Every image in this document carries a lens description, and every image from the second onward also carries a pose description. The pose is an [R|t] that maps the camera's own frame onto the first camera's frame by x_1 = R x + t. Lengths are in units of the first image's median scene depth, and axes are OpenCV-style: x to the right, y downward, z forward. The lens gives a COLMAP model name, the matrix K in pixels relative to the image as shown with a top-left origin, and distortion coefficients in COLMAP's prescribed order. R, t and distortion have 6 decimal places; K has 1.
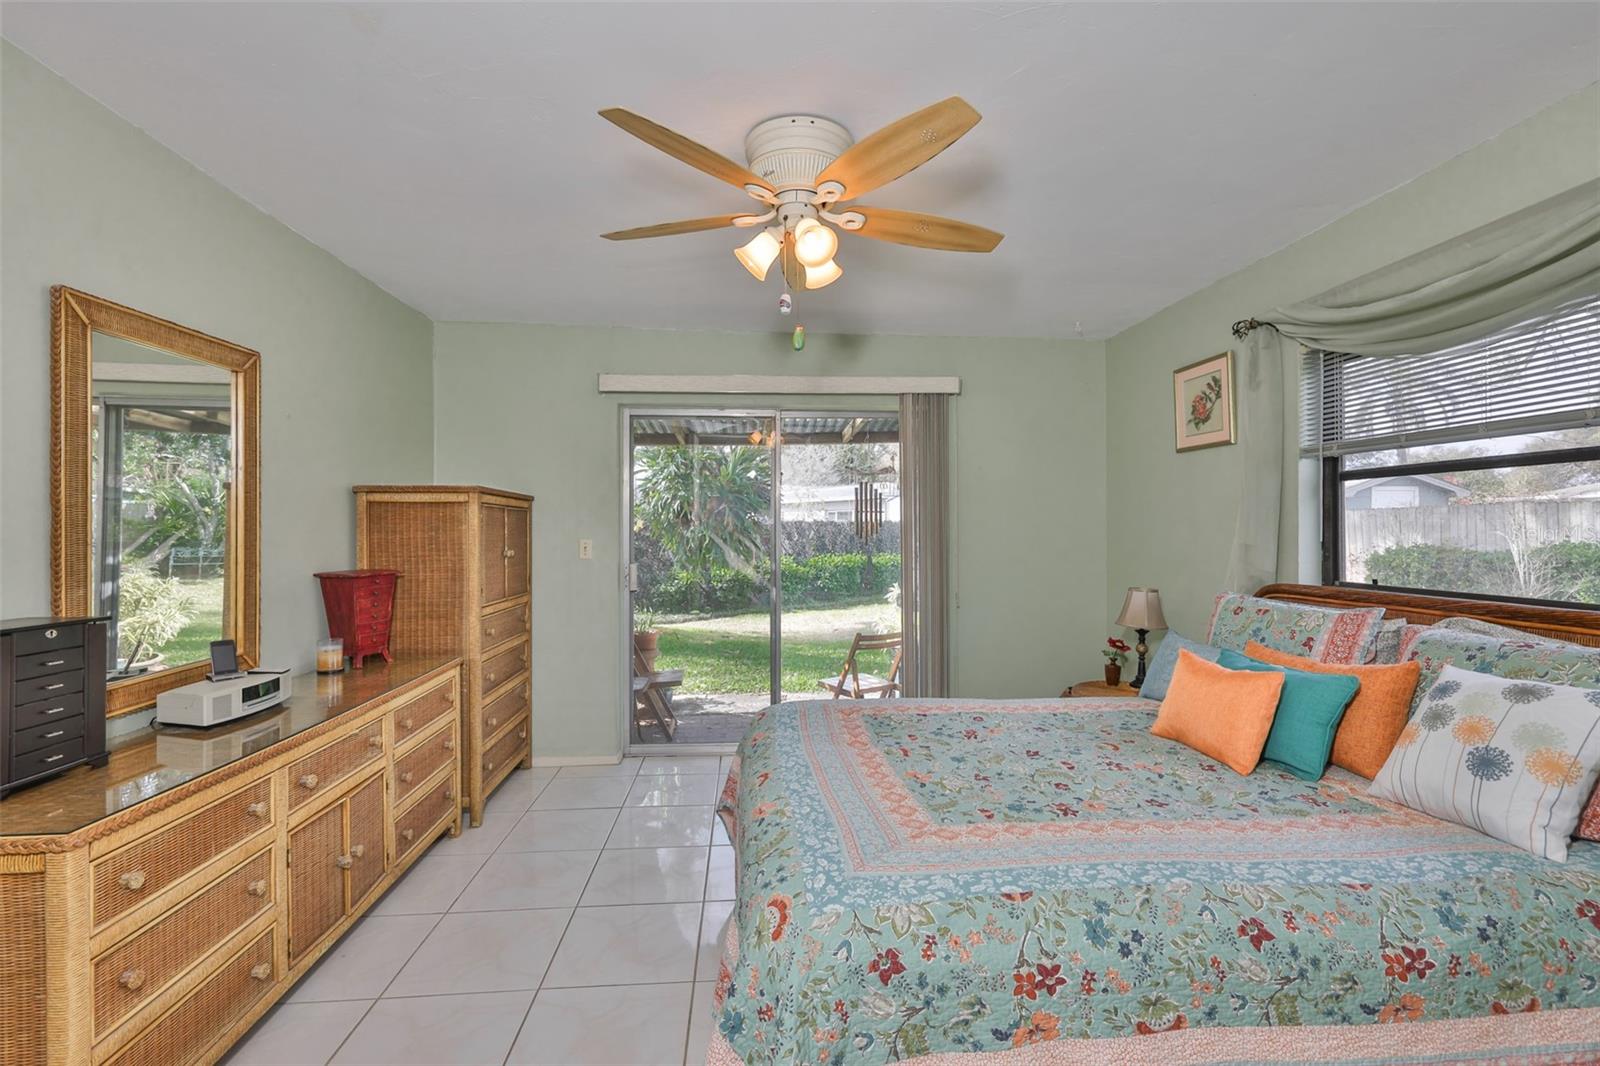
lens RADIAL K [[689.4, 0, 791.8], [0, 689.4, 529.1], [0, 0, 1]] dist [-0.001394, 0.000177]
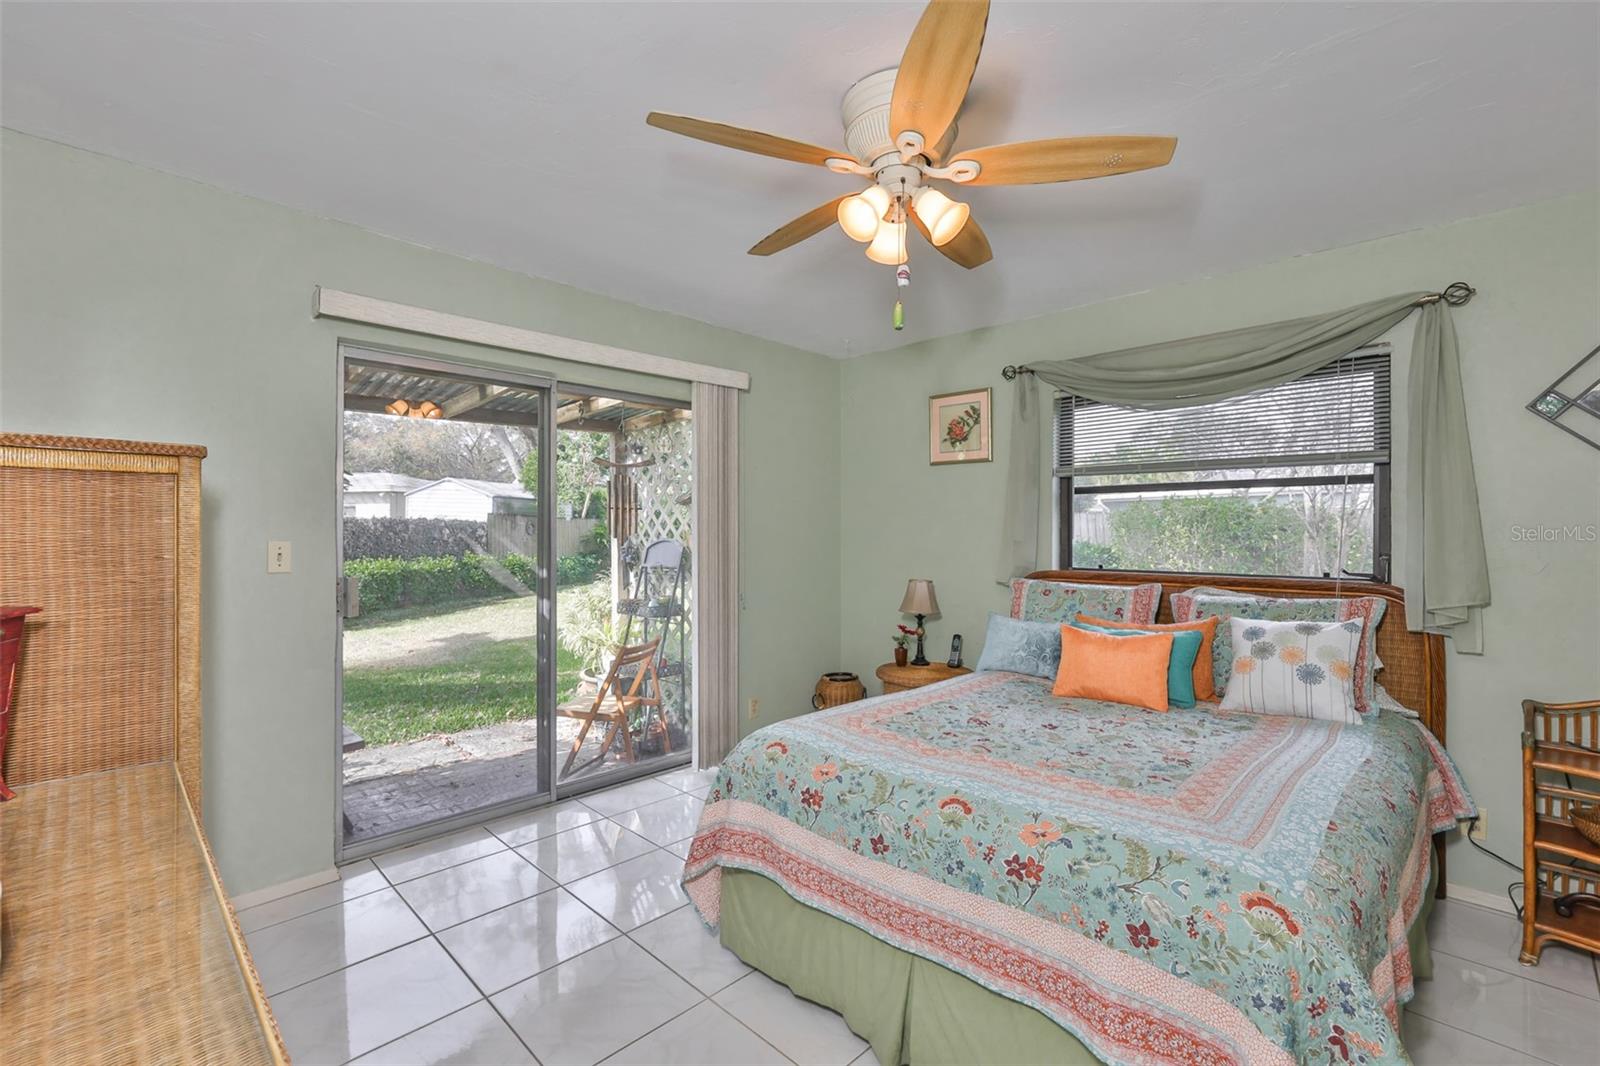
lens RADIAL K [[698.8, 0, 797.3], [0, 698.8, 528.9], [0, 0, 1]] dist [-0.002173, -0.000096]
pose [[0.757340, 0.004279, 0.653007, -0.520283], [-0.003543, 0.999991, -0.002443, 0.004246], [-0.653011, -0.000463, 0.757348, 0.295081]]
